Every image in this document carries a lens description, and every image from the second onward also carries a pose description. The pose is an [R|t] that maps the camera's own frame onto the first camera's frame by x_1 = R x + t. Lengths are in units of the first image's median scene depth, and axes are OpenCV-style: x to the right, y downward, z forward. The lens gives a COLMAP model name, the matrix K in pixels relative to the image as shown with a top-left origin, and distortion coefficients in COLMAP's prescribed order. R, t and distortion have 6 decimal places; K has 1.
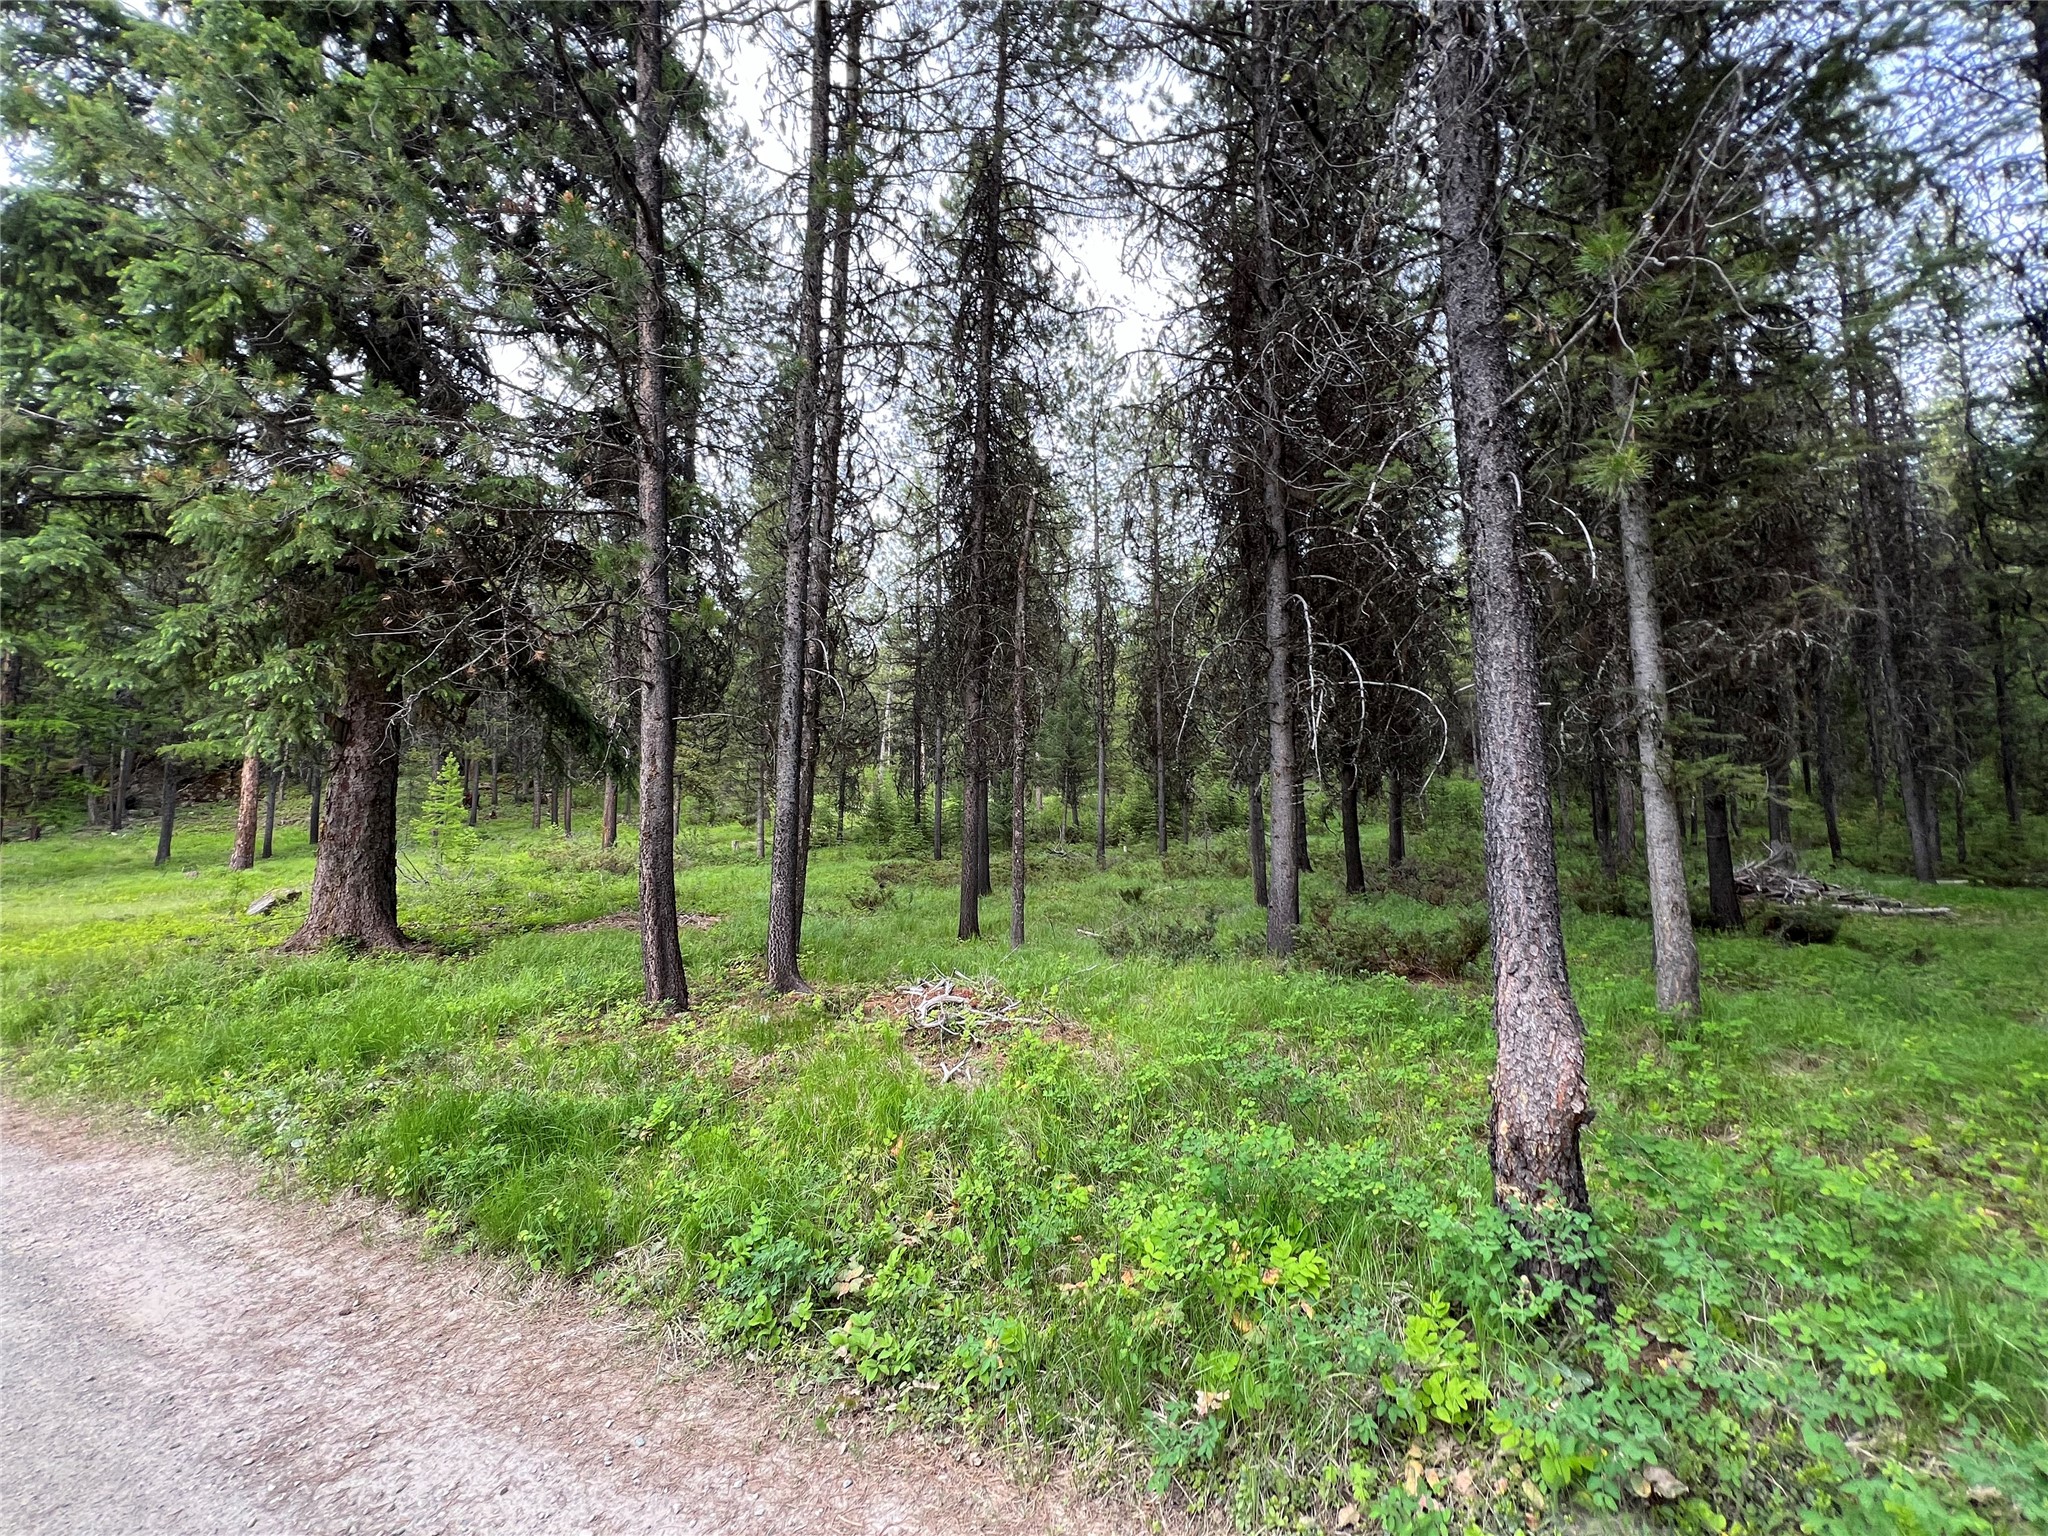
lens RADIAL K [[809.1, 0, 1024.0], [0, 809.1, 768.0], [0, 0, 1]] dist [-0.001155, -0.000146]
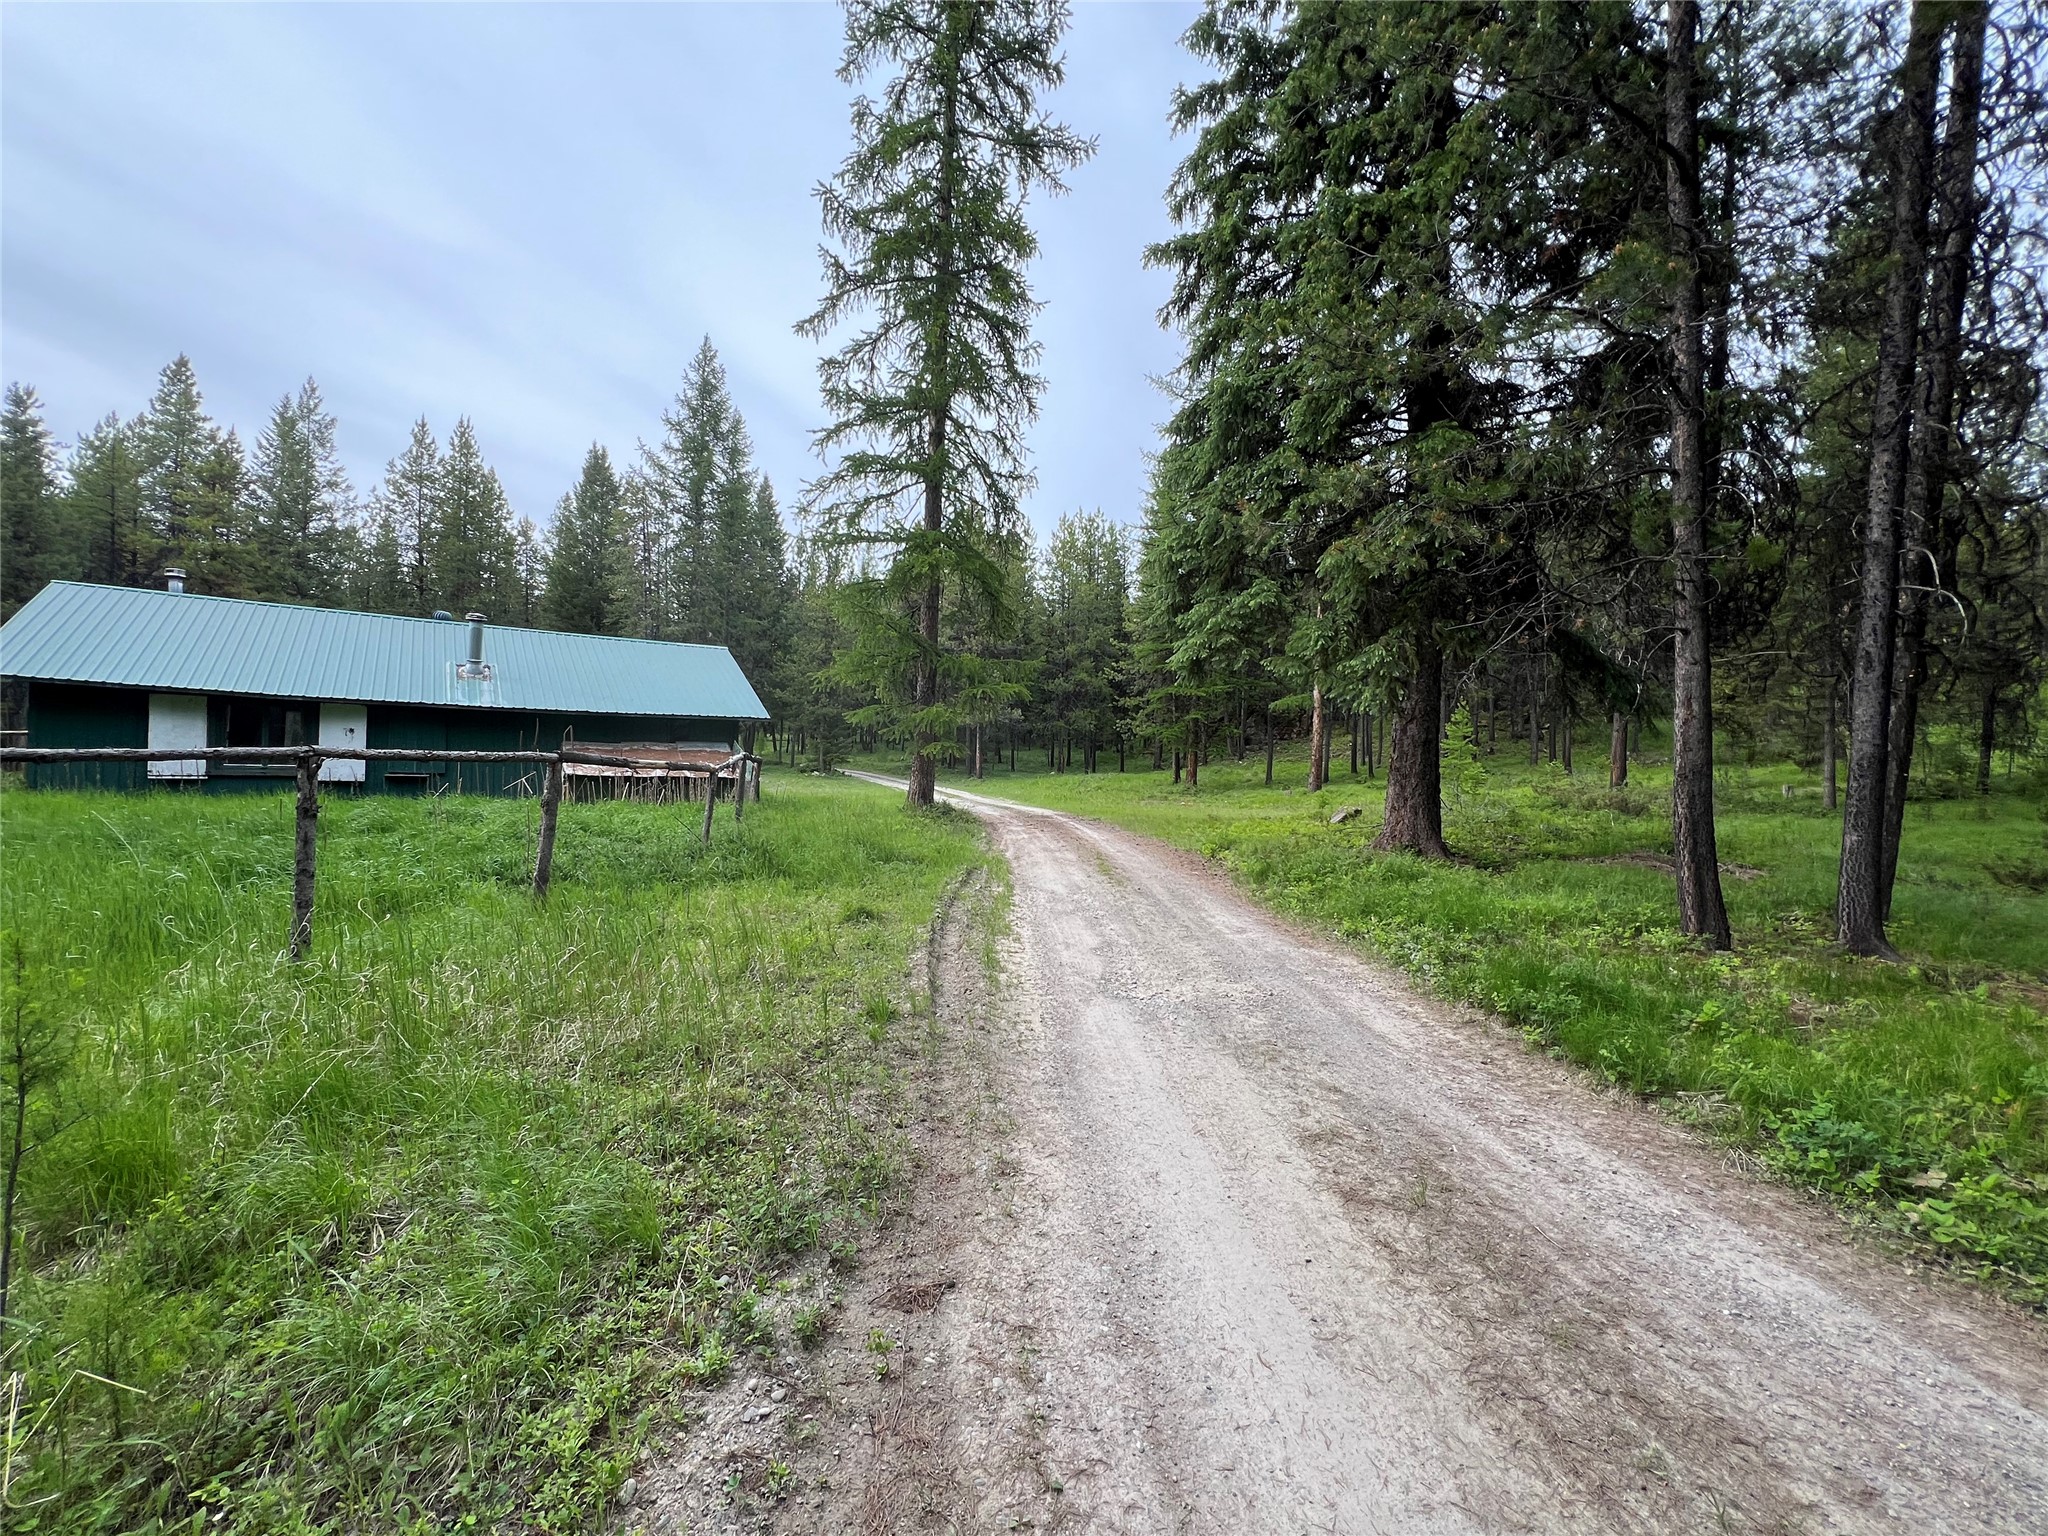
lens RADIAL K [[809.1, 0, 1024.0], [0, 809.1, 768.0], [0, 0, 1]] dist [-0.001155, -0.000146]
pose [[0.455125, 0.024630, -0.890087, 0.064721], [0.046192, 0.997618, 0.051225, -0.017387], [0.889229, -0.064429, 0.452903, -0.193803]]
